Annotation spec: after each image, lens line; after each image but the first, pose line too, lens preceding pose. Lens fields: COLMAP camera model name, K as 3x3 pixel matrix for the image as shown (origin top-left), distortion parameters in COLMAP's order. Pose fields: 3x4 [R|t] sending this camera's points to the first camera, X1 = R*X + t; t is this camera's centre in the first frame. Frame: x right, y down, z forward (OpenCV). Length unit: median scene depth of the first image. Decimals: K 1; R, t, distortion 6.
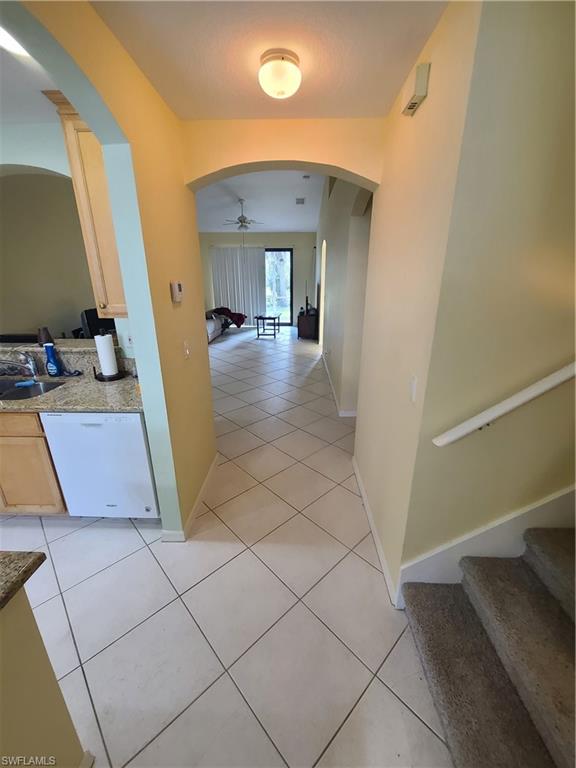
lens RADIAL K [[312.5, 0, 288.9], [0, 312.5, 379.8], [0, 0, 1]] dist [-0.001759, -0.000781]
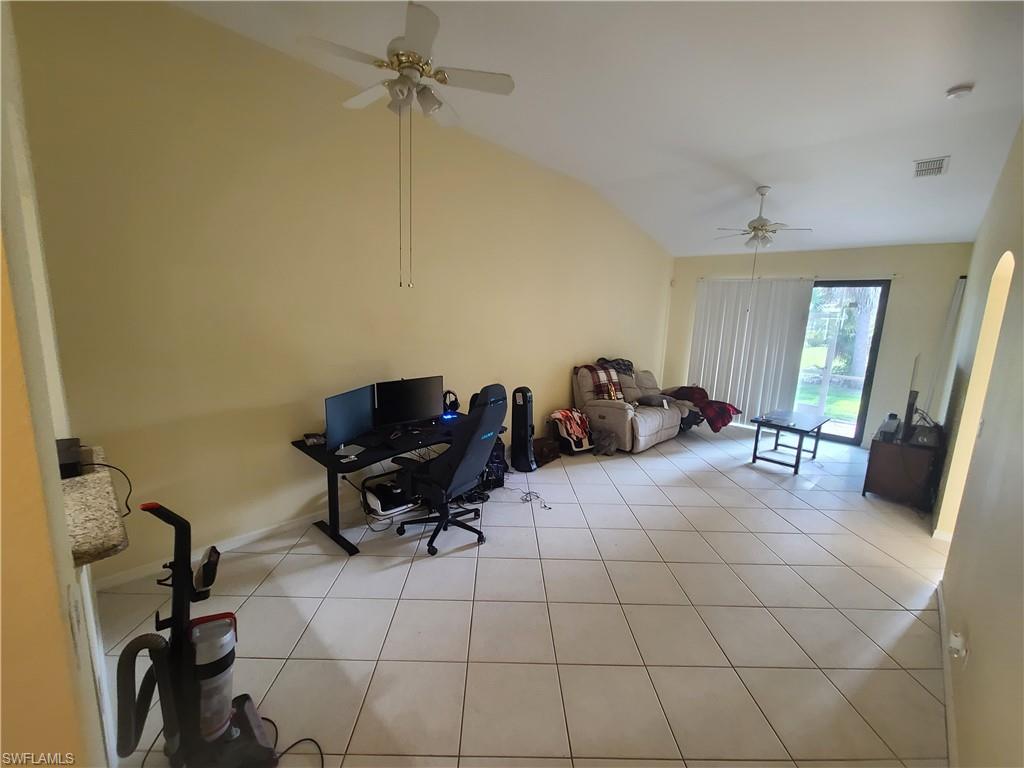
lens RADIAL K [[416.7, 0, 511.1], [0, 416.7, 380.9], [0, 0, 1]] dist [-0.001759, -0.000781]
pose [[0.740814, 0.143600, -0.656181, 0.023542], [-0.251046, 0.965280, -0.072182, -0.117069], [0.623034, 0.218205, 0.751143, 0.282911]]
